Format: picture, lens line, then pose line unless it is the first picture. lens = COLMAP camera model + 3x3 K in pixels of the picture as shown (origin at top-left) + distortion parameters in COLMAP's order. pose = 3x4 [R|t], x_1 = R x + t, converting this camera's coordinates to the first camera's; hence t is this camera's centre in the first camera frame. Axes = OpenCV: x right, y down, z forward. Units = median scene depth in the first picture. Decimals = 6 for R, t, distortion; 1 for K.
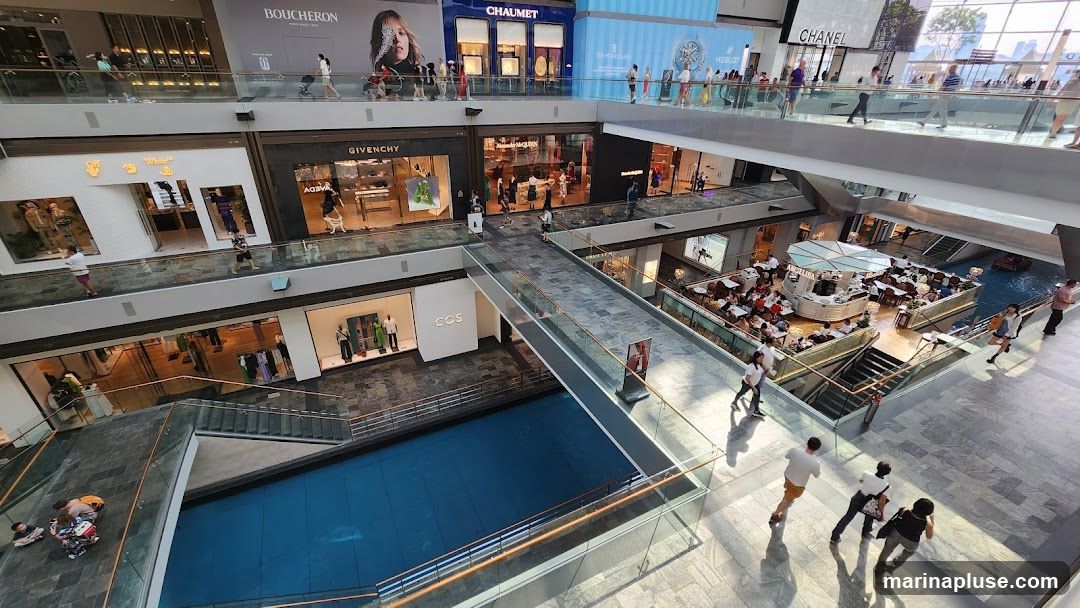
lens RADIAL K [[424.6, 0, 538.8], [0, 424.6, 302.0], [0, 0, 1]] dist [0.001207, -0.000275]
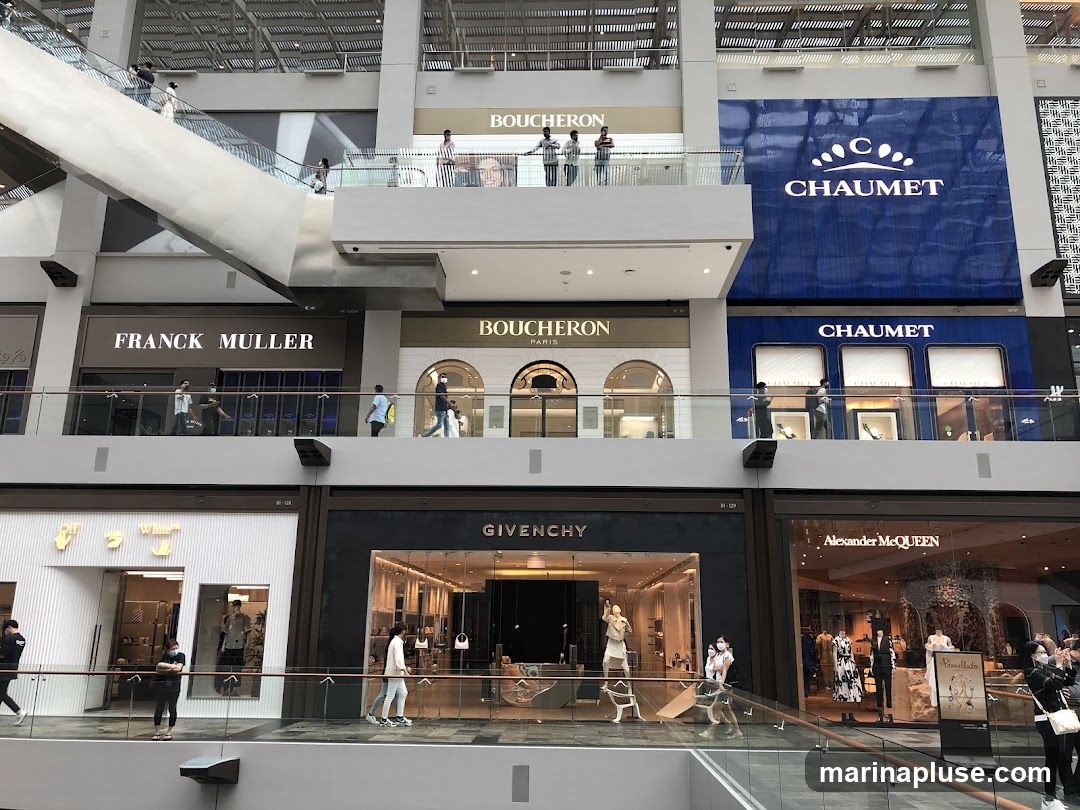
lens RADIAL K [[880.7, 0, 547.2], [0, 880.7, 398.4], [0, 0, 1]] dist [0.039317, -0.040261]
pose [[0.884360, -0.120963, -0.450861, 0.056161], [-0.210416, 0.758859, -0.616326, 0.091722], [0.416693, 0.639923, 0.645652, 0.235880]]
